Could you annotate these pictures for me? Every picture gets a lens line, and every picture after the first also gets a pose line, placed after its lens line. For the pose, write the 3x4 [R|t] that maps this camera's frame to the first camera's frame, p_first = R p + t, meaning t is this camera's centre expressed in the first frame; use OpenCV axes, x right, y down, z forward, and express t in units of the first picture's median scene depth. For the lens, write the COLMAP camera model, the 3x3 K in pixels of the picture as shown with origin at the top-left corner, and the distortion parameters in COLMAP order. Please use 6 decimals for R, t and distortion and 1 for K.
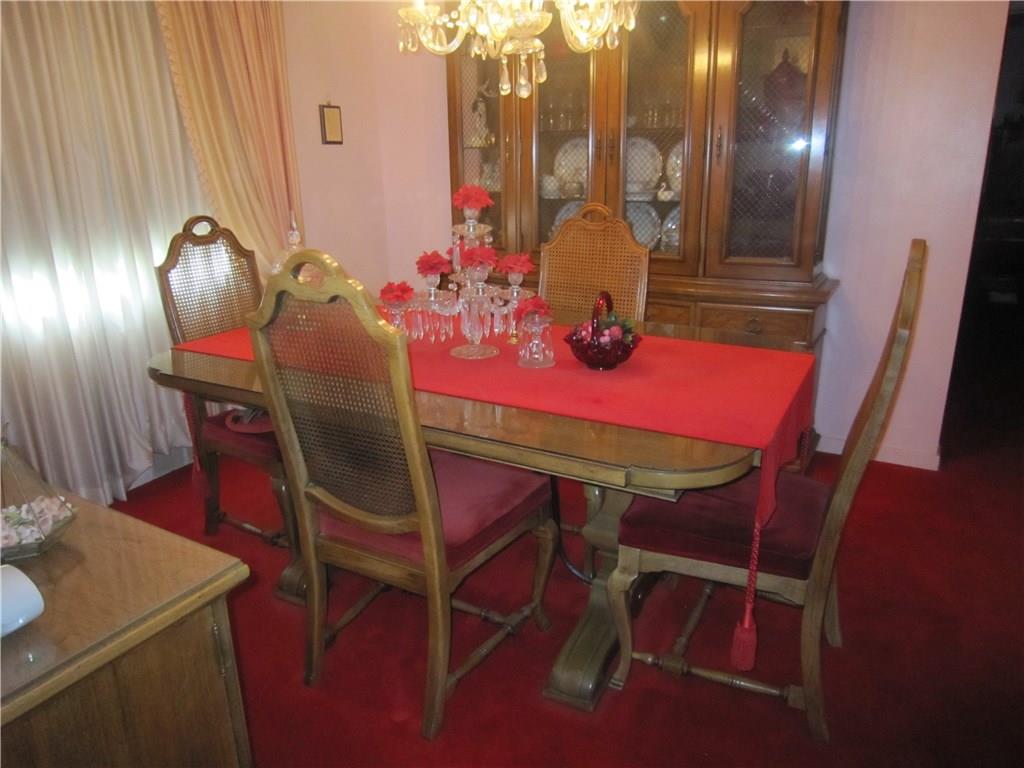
lens RADIAL K [[726.5, 0, 507.4], [0, 726.5, 386.9], [0, 0, 1]] dist [-0.060415, 0.023397]
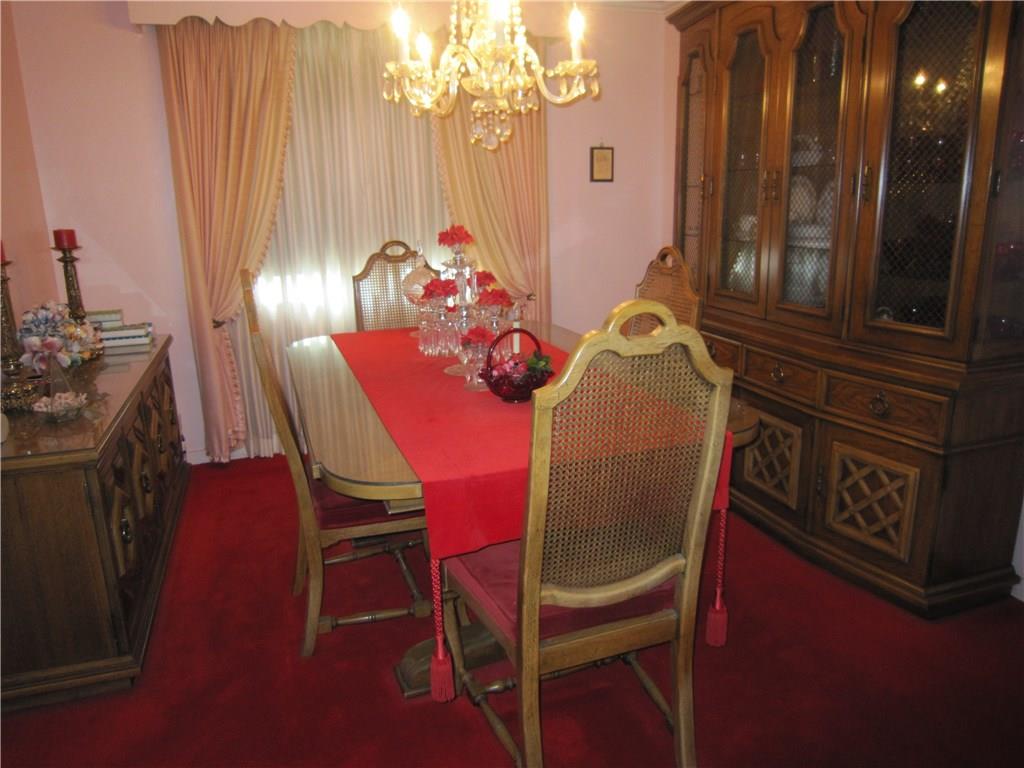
lens RADIAL K [[726.5, 0, 507.4], [0, 726.5, 386.9], [0, 0, 1]] dist [-0.060415, 0.023397]
pose [[0.755563, 0.168016, -0.633163, 0.538882], [-0.191960, 0.980906, 0.031225, -0.051803], [0.626320, 0.097949, 0.773388, 0.122847]]
